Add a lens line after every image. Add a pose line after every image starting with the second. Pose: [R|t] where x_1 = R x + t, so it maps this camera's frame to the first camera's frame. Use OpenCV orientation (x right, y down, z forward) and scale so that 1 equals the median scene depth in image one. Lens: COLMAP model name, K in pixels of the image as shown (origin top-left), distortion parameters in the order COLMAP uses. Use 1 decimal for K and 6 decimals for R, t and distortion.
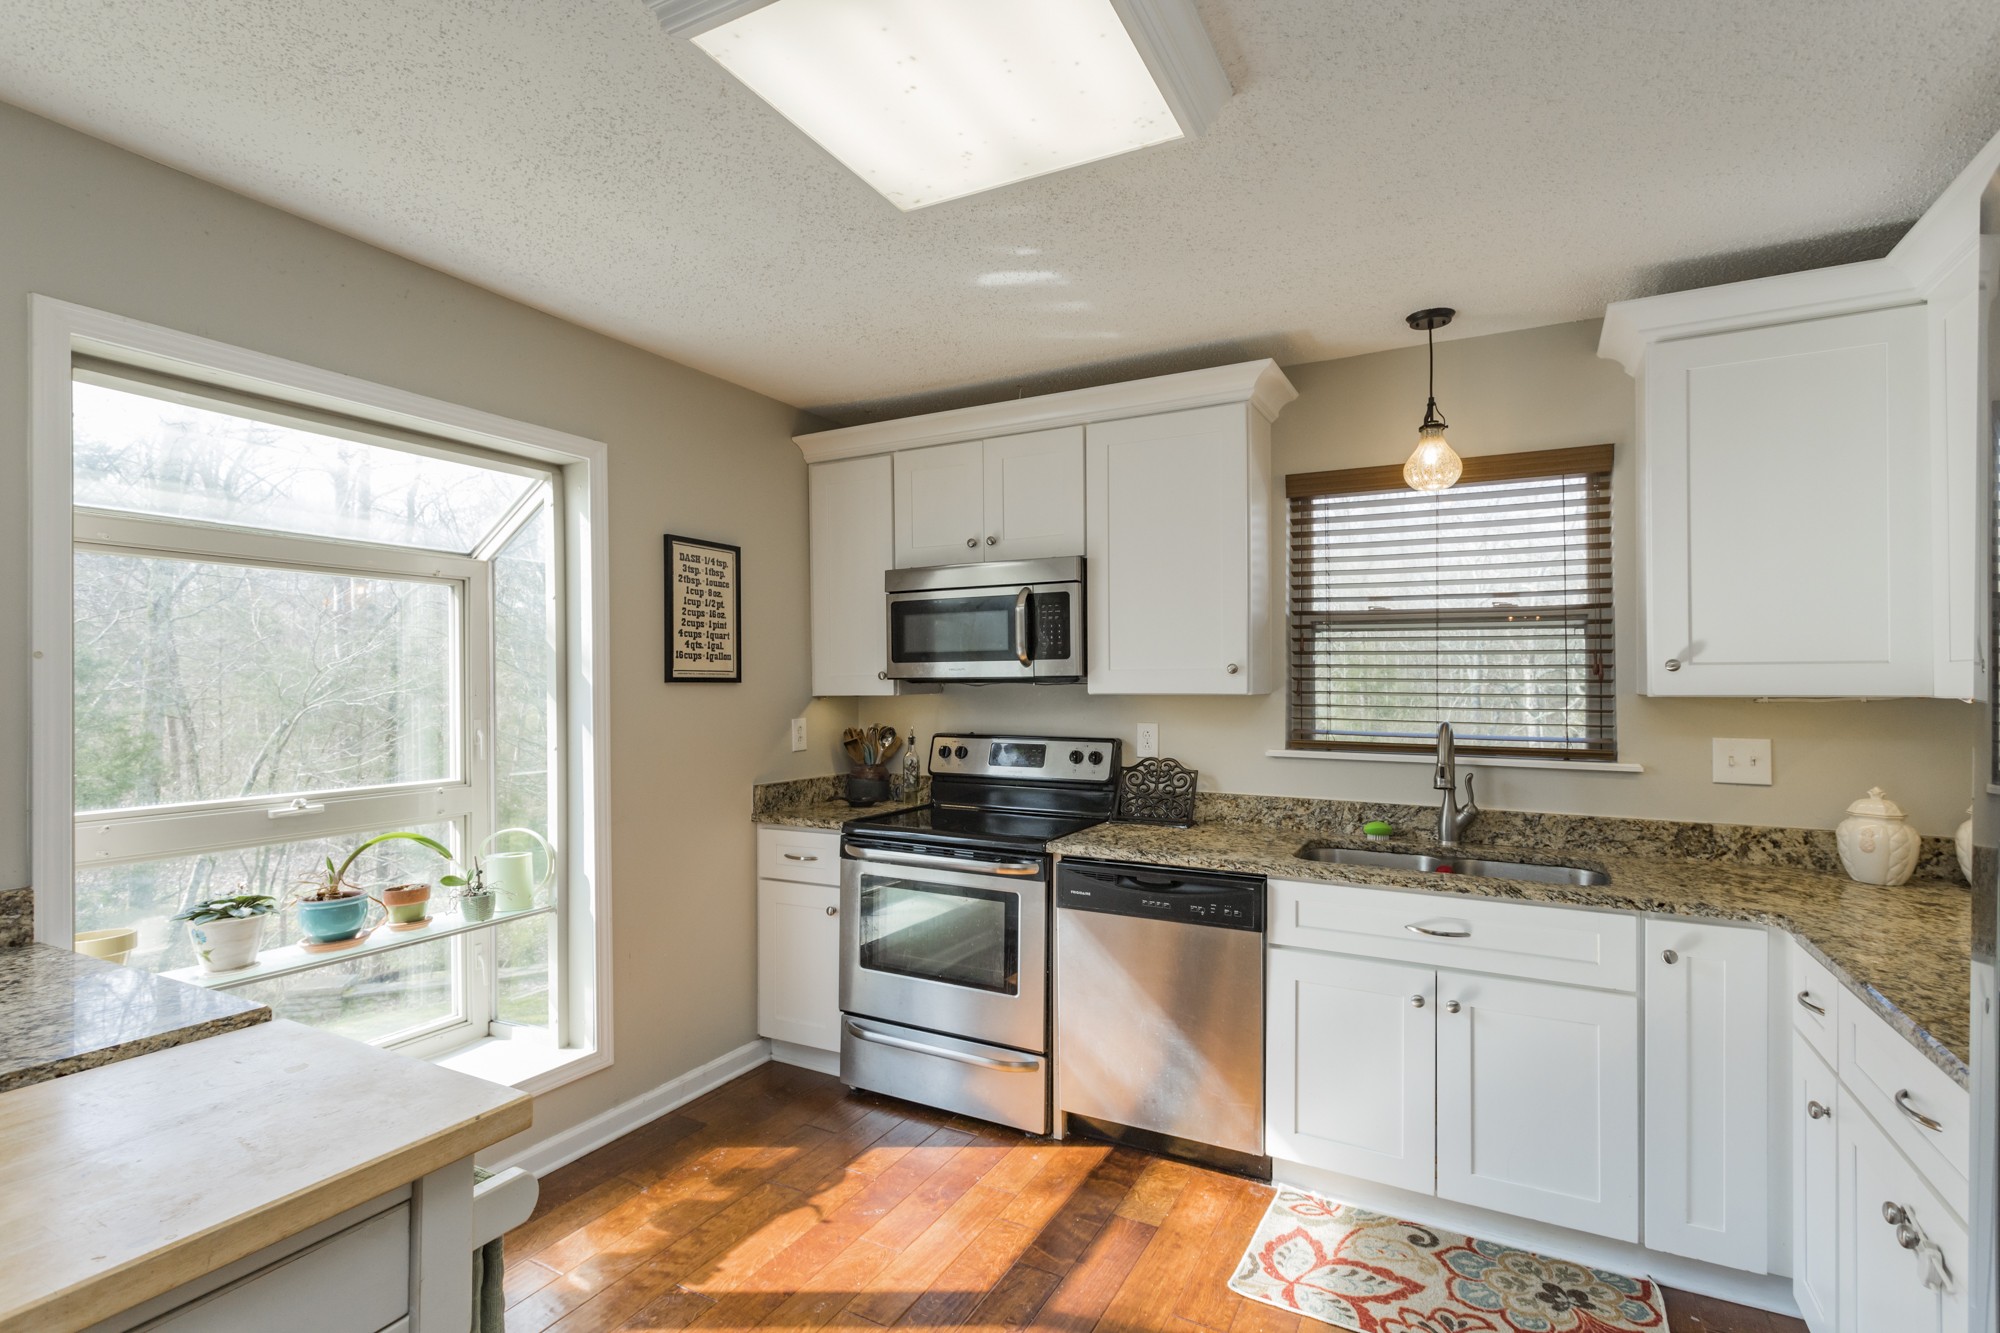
lens RADIAL K [[933.3, 0, 1005.1], [0, 933.3, 679.7], [0, 0, 1]] dist [0.004088, 0.001289]
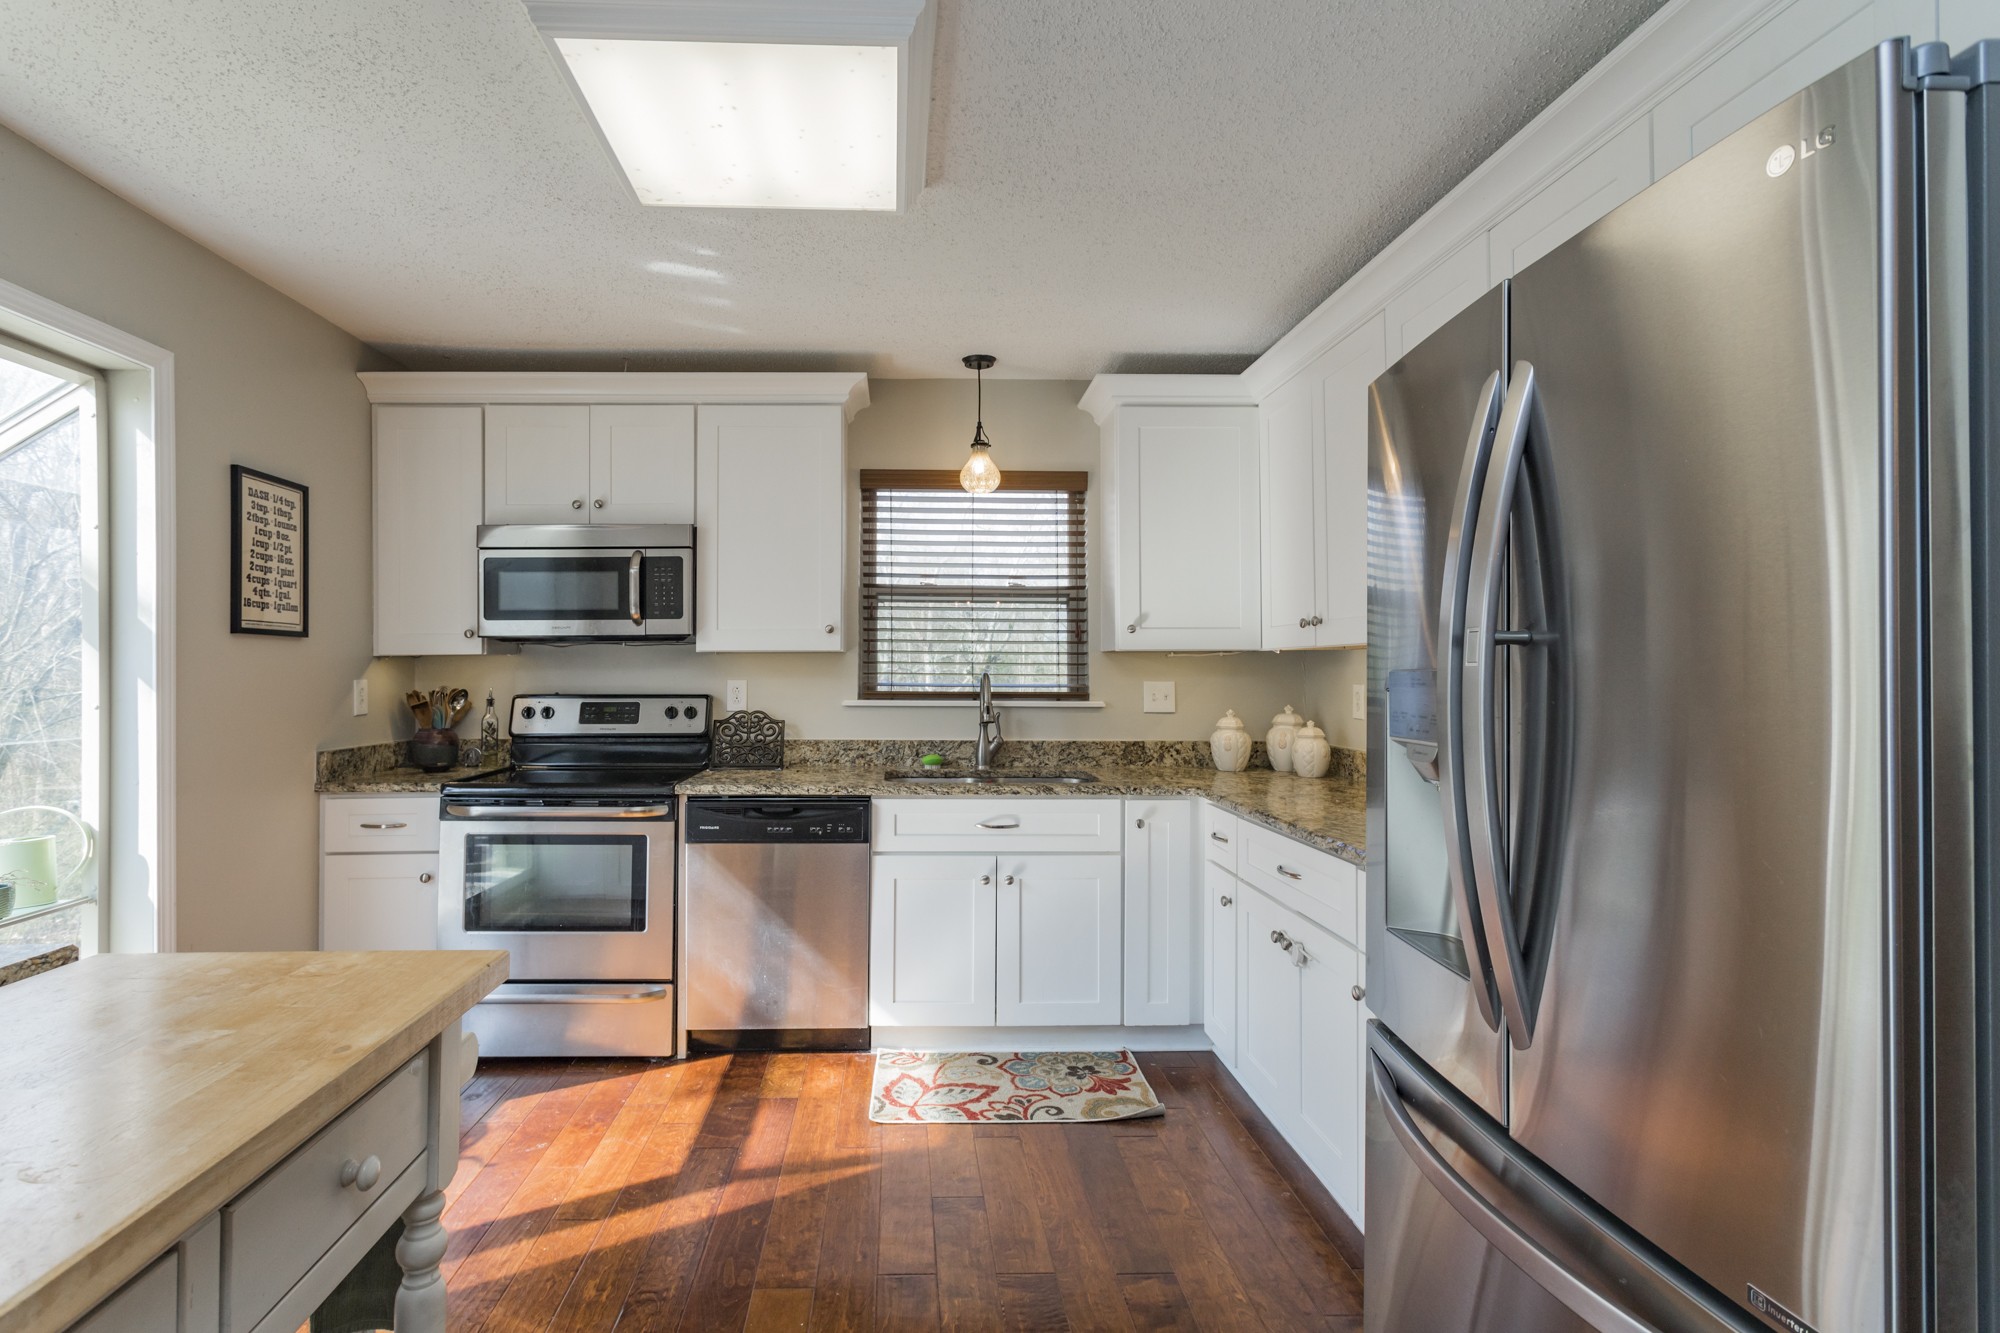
lens RADIAL K [[1002.5, 0, 885.3], [0, 1002.5, 670.0], [0, 0, 1]] dist [0.001535, 0.001021]
pose [[0.870182, 0.002142, 0.492726, -0.326776], [0.000764, 0.999983, -0.005698, 0.048456], [-0.492730, 0.005335, 0.870166, -0.140331]]
